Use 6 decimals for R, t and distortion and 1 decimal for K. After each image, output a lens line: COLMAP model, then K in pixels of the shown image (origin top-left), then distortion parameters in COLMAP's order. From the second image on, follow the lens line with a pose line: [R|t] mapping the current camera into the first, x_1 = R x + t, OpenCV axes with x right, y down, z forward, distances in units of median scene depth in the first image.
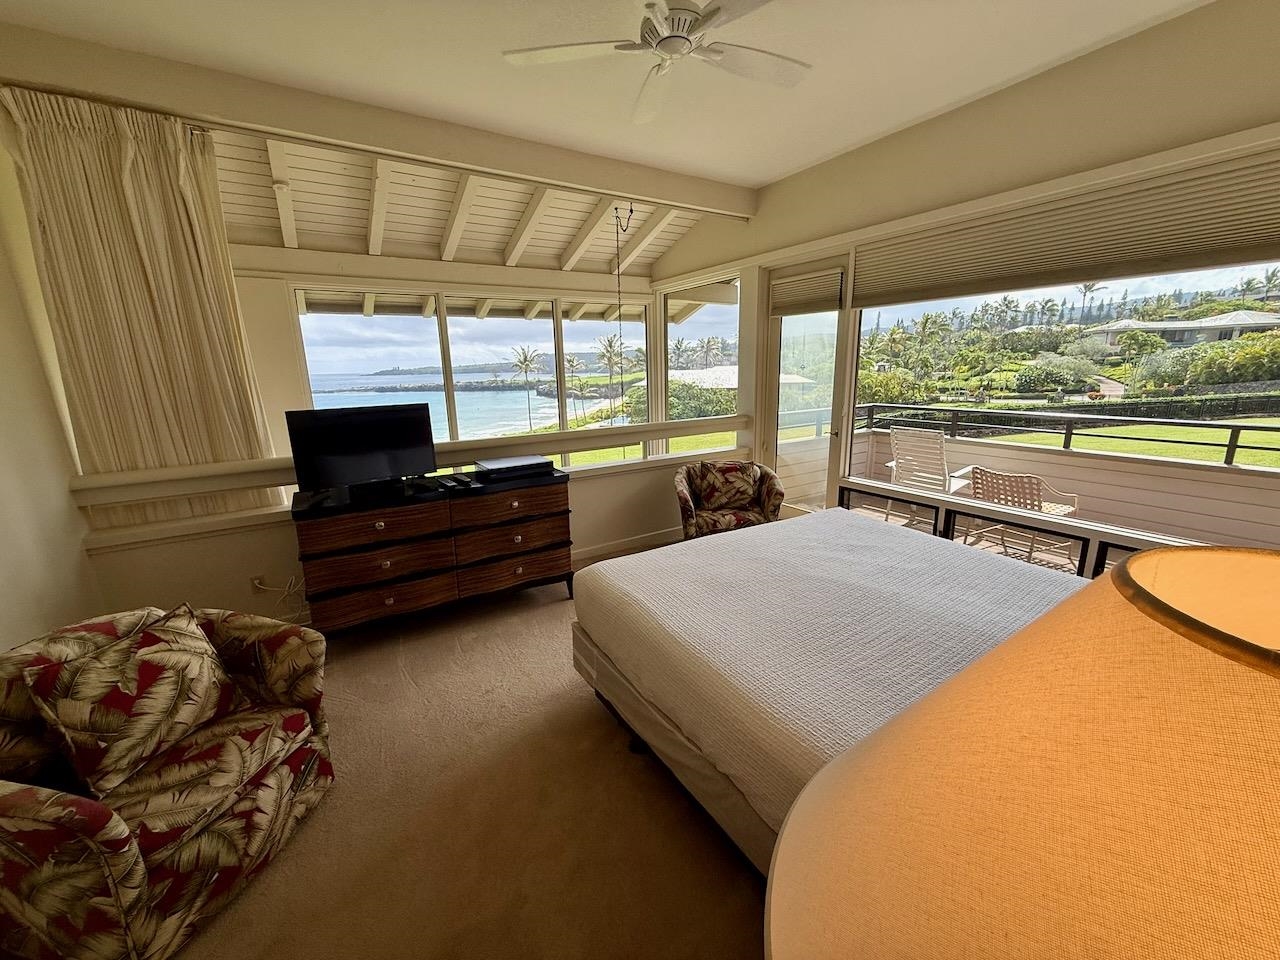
lens RADIAL K [[510.4, 0, 635.6], [0, 510.4, 479.1], [0, 0, 1]] dist [-0.001278, -0.000361]
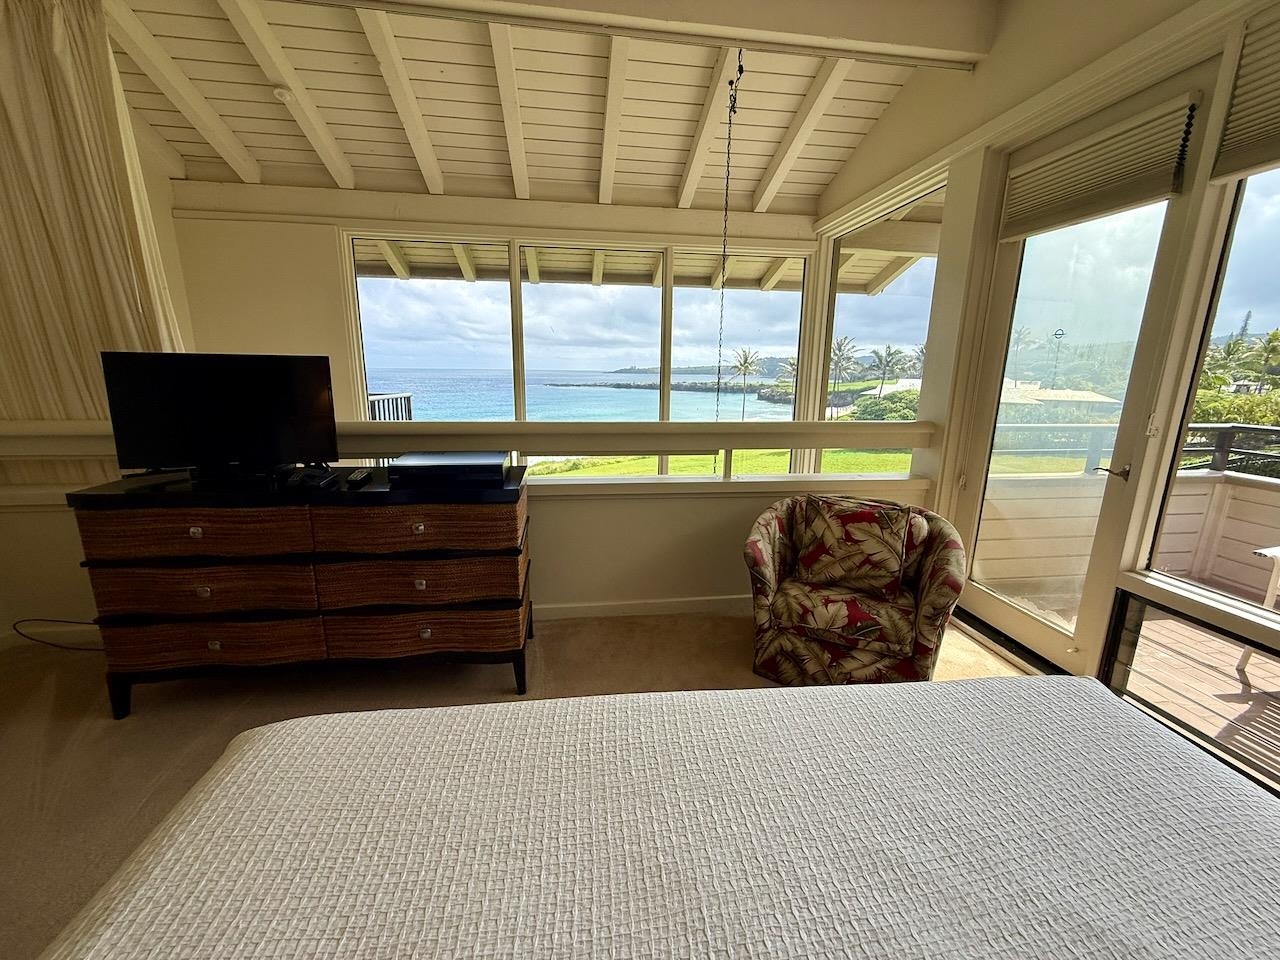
lens RADIAL K [[510.4, 0, 635.6], [0, 510.4, 479.1], [0, 0, 1]] dist [-0.001278, -0.000361]
pose [[0.910241, 0.120141, -0.396267, 0.124475], [-0.122573, 0.992272, 0.019283, -0.027628], [0.395522, 0.031020, 0.917933, 0.288215]]
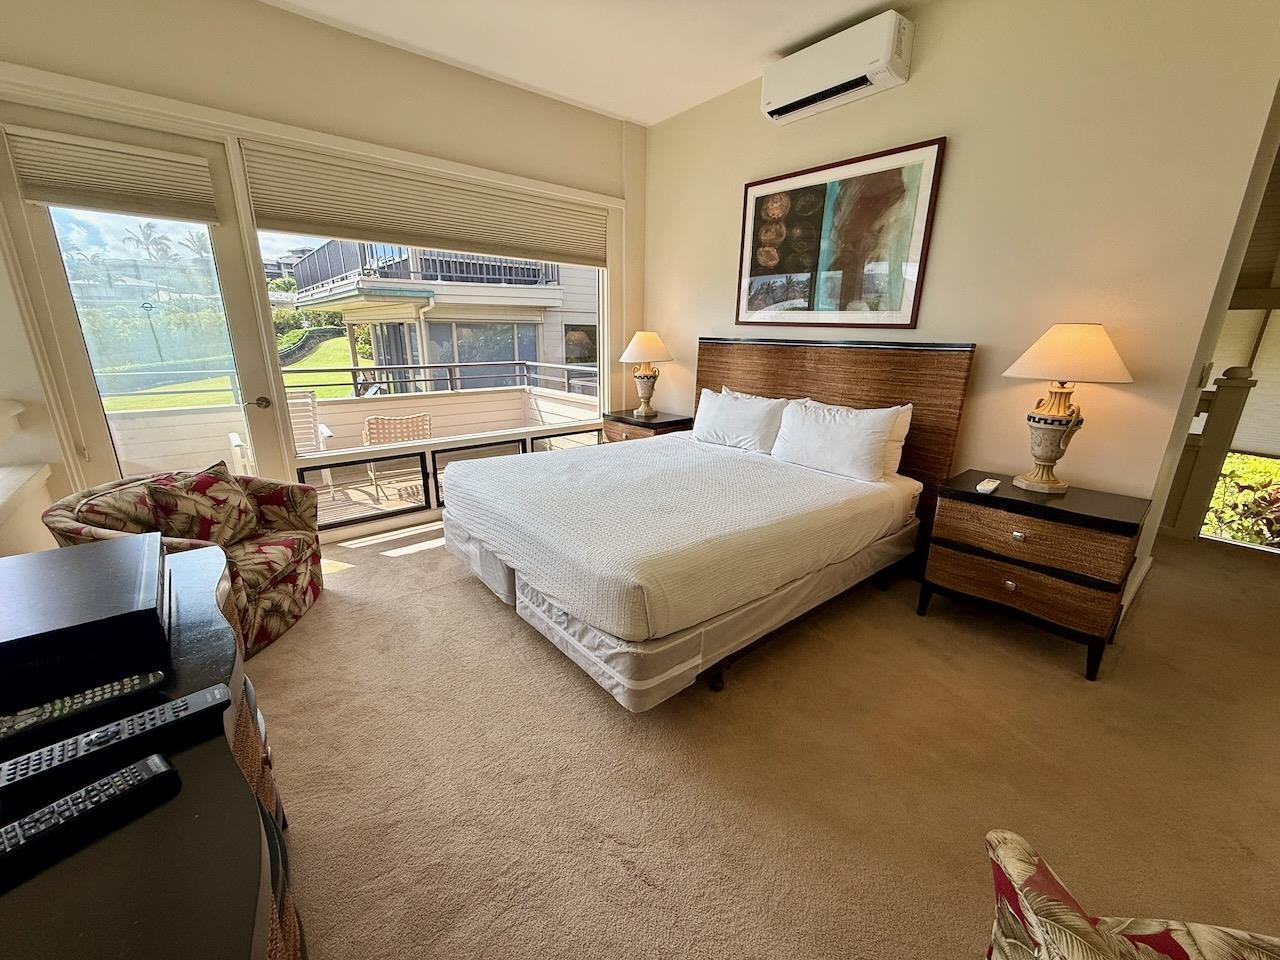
lens RADIAL K [[510.4, 0, 635.6], [0, 510.4, 479.1], [0, 0, 1]] dist [-0.001278, -0.000361]
pose [[-0.132507, -0.251780, 0.958670, -0.291537], [0.210185, 0.938065, 0.275420, -0.054028], [-0.968640, 0.237994, -0.071380, 0.400045]]
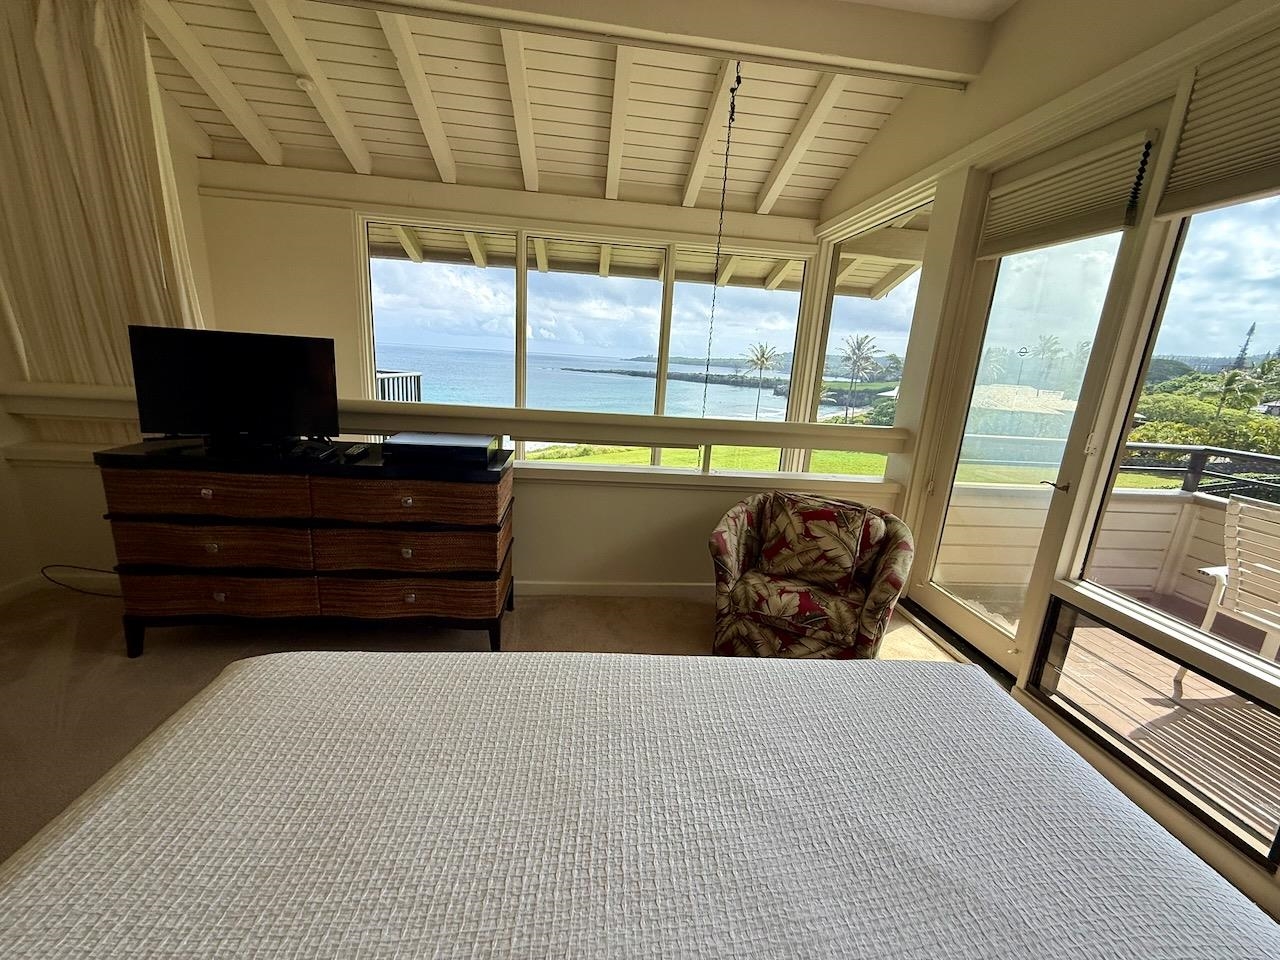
lens RADIAL K [[511.1, 0, 635.2], [0, 511.1, 479.2], [0, 0, 1]] dist [-0.002100, -0.000146]
pose [[0.893481, 0.179303, -0.411756, 0.159278], [-0.177055, 0.983219, 0.043954, -0.032436], [0.412727, 0.033631, 0.910234, 0.274212]]
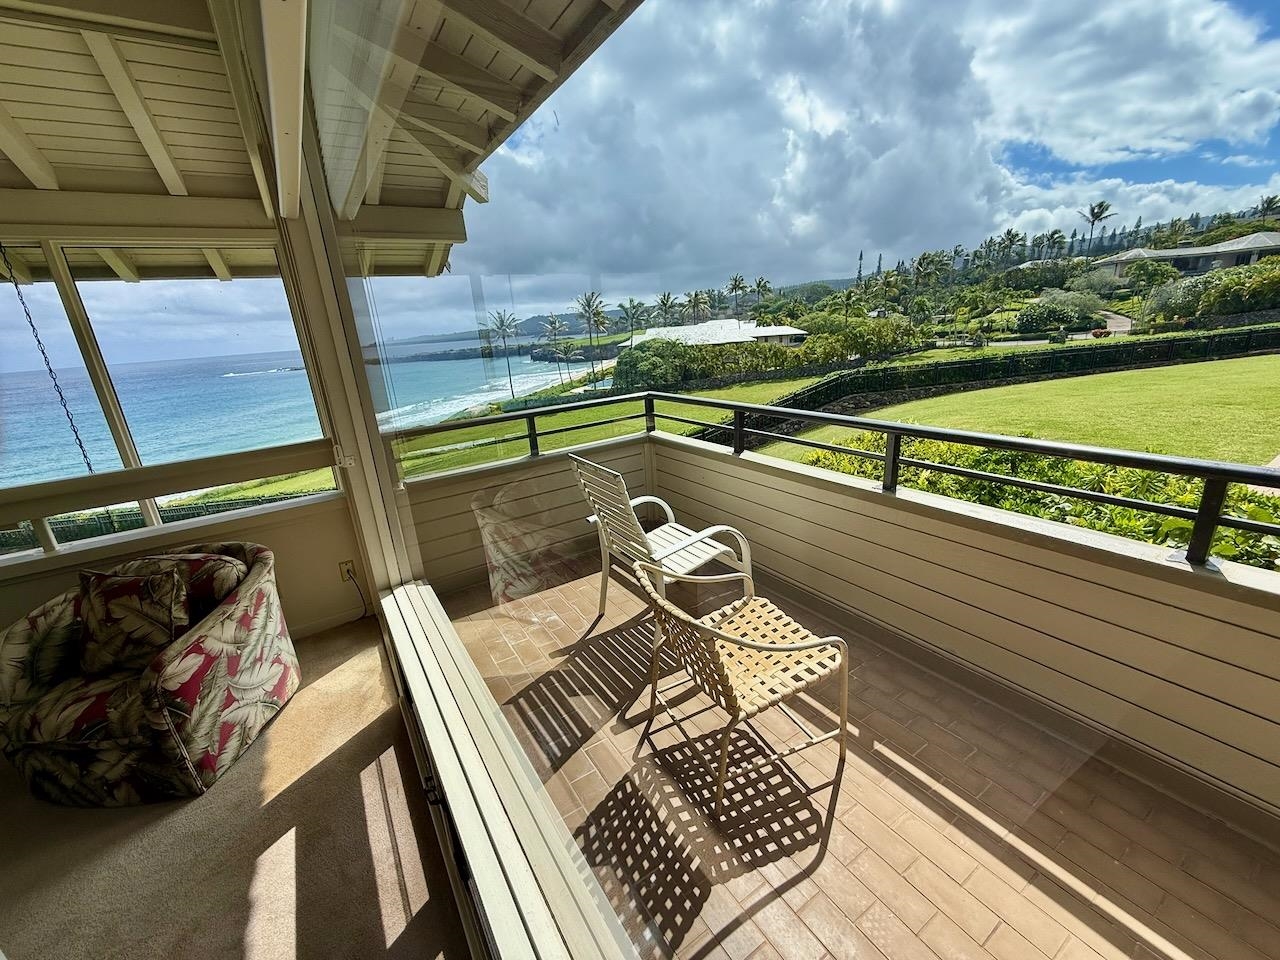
lens RADIAL K [[510.8, 0, 636.1], [0, 510.8, 480.4], [0, 0, 1]] dist [-0.000195, -0.000285]
pose [[0.998815, -0.047902, -0.008568, 0.458473], [0.048428, 0.995732, 0.078562, -0.091471], [0.004768, -0.078884, 0.996872, 0.379770]]
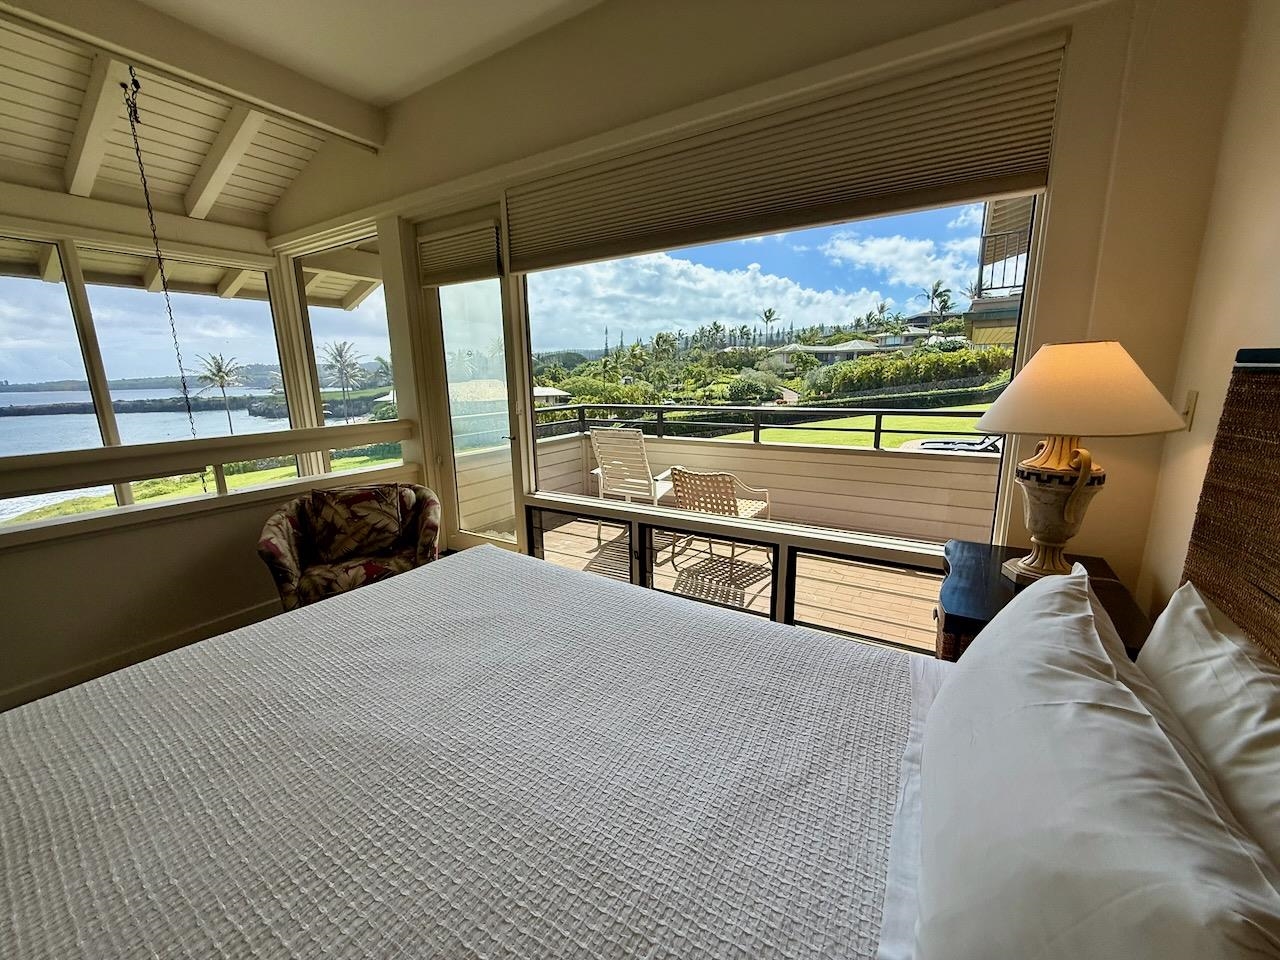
lens RADIAL K [[510.8, 0, 636.1], [0, 510.8, 480.4], [0, 0, 1]] dist [-0.000195, -0.000285]
pose [[0.898706, -0.084166, 0.430400, 0.156254], [0.094334, 0.995538, -0.002296, -0.004253], [-0.428286, 0.042665, 0.902635, 0.161157]]
